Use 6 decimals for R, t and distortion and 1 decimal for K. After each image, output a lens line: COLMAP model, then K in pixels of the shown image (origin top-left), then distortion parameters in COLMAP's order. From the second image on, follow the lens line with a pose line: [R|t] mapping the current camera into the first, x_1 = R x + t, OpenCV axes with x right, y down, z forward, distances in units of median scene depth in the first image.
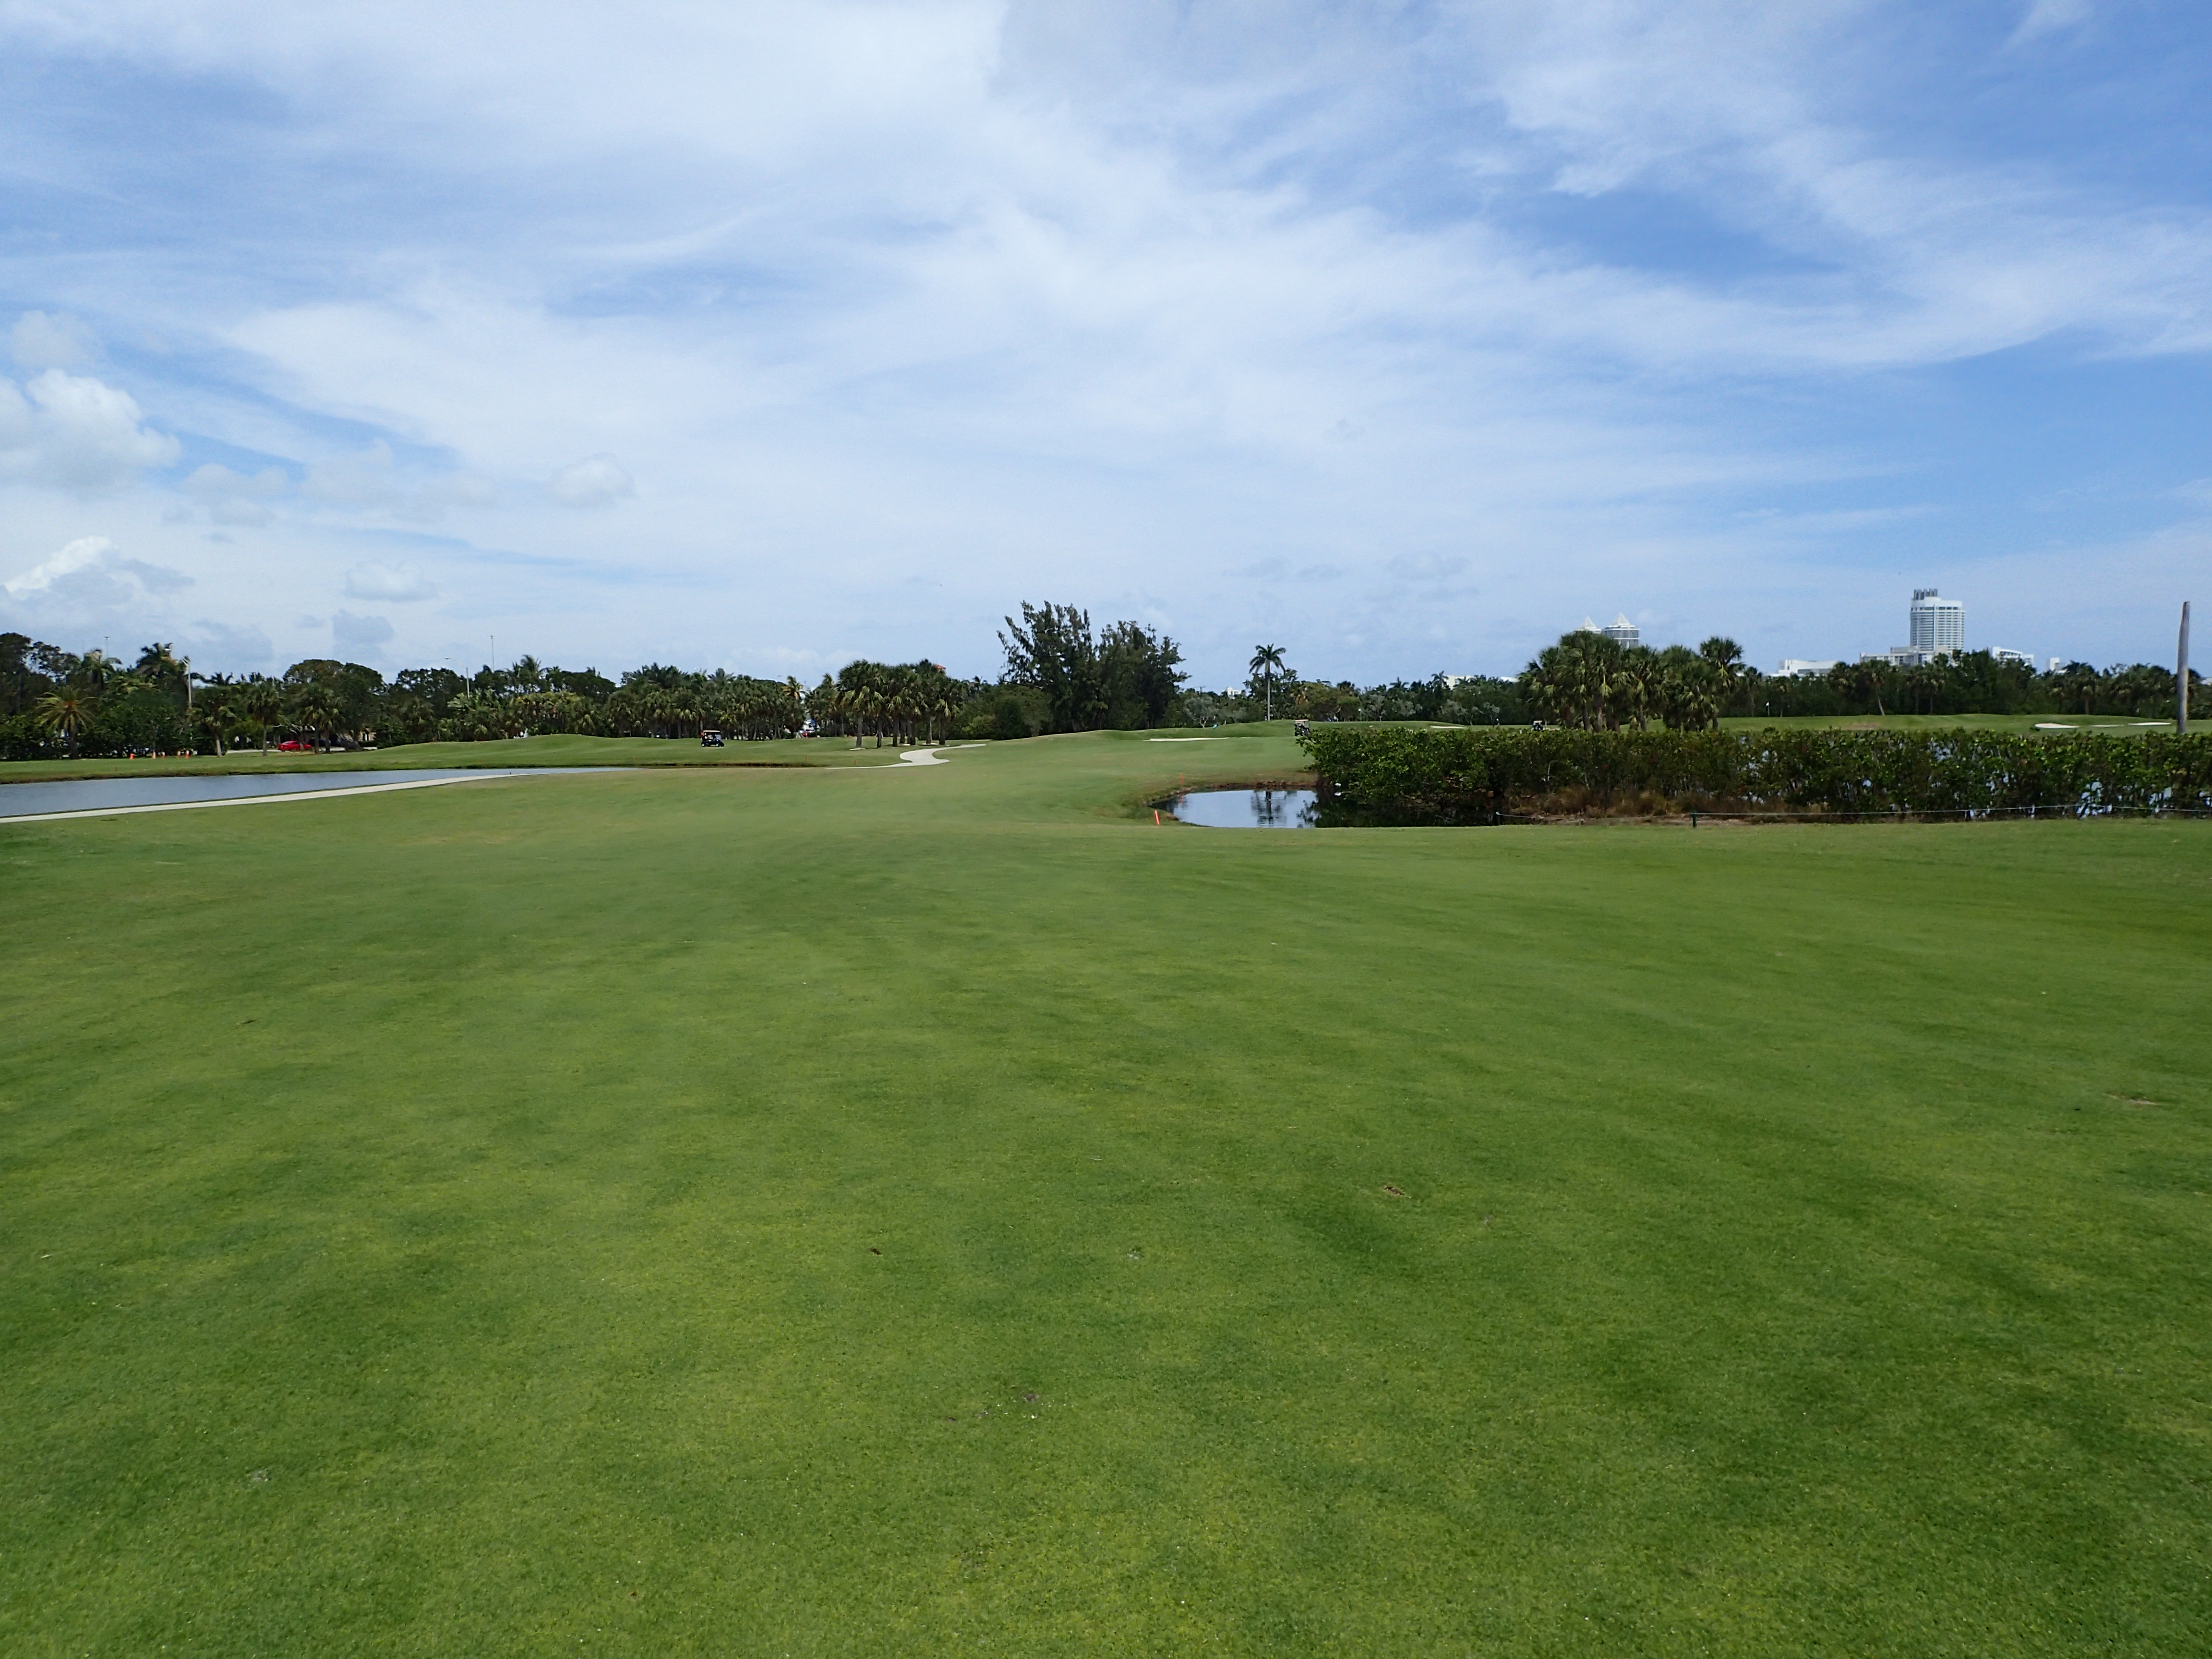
lens RADIAL K [[1628.0, 0, 1101.7], [0, 1628.0, 827.9], [0, 0, 1]] dist [-0.006470, 0.001850]
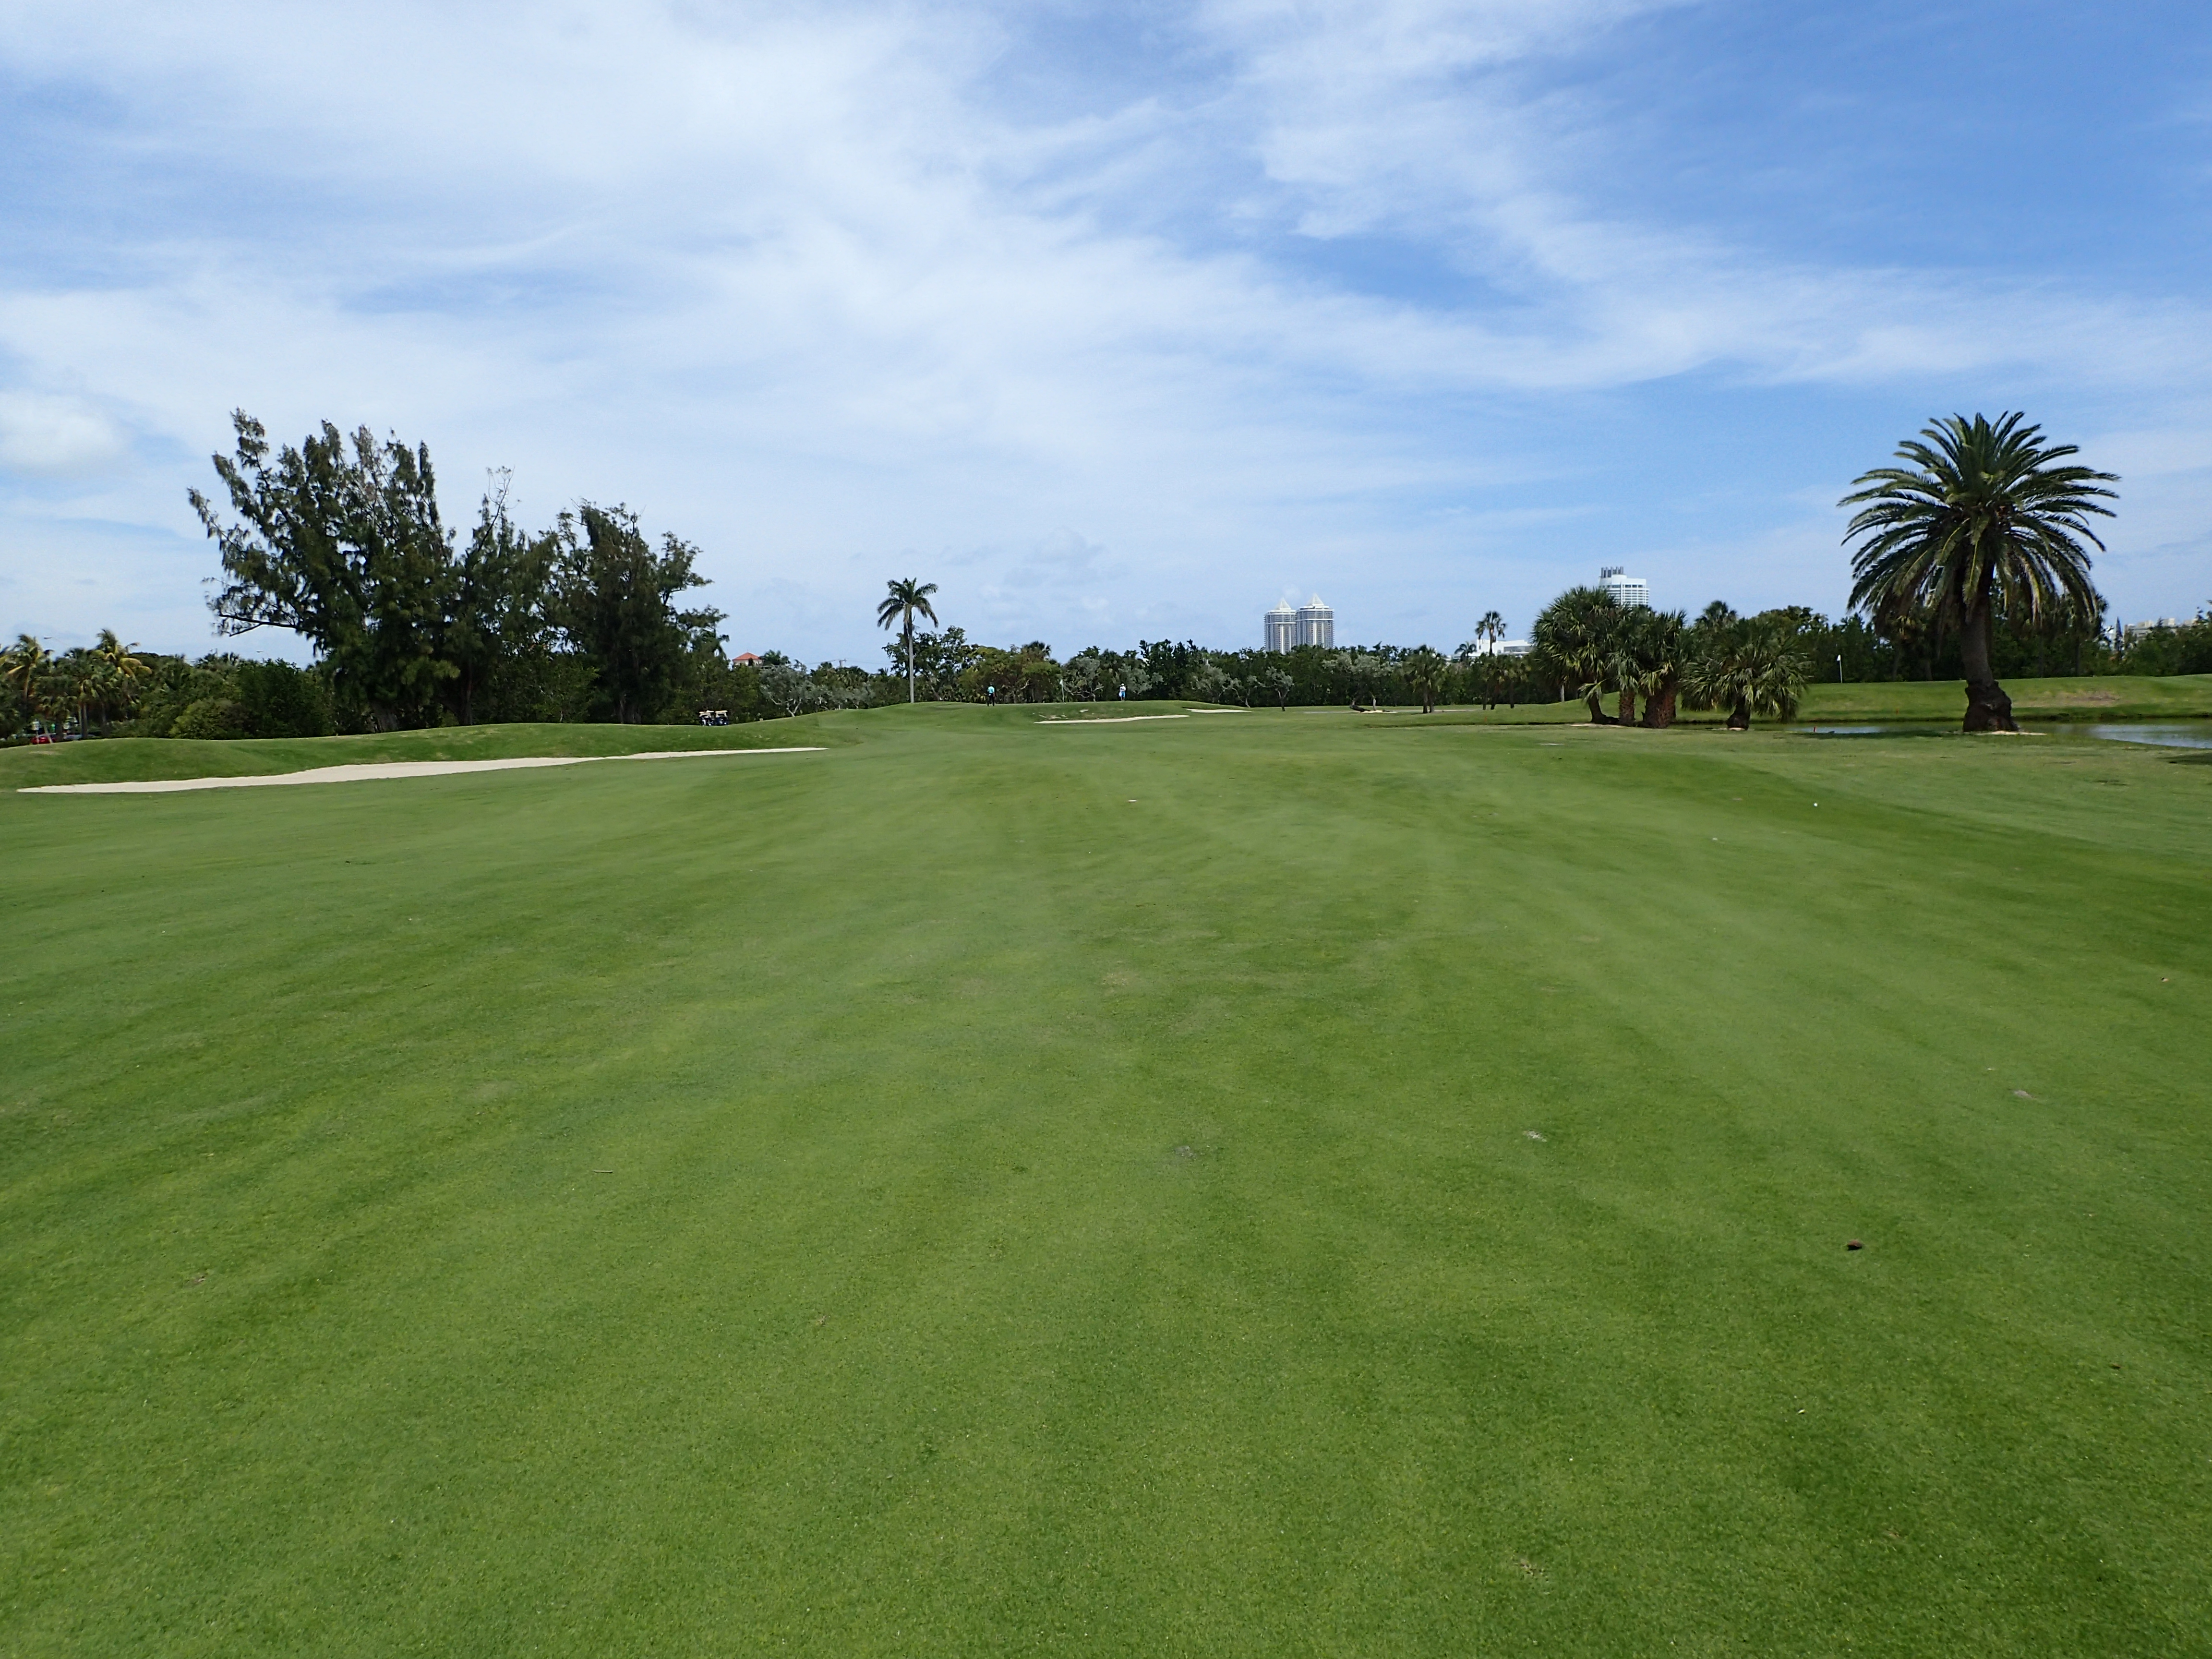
lens RADIAL K [[1628.0, 0, 1105.6], [0, 1628.0, 829.4], [0, 0, 1]] dist [-0.006470, 0.001850]
pose [[0.982133, -0.025463, 0.186458, 0.065446], [0.023767, 0.999653, 0.011330, -0.026731], [-0.186682, -0.006696, 0.982398, 0.429074]]
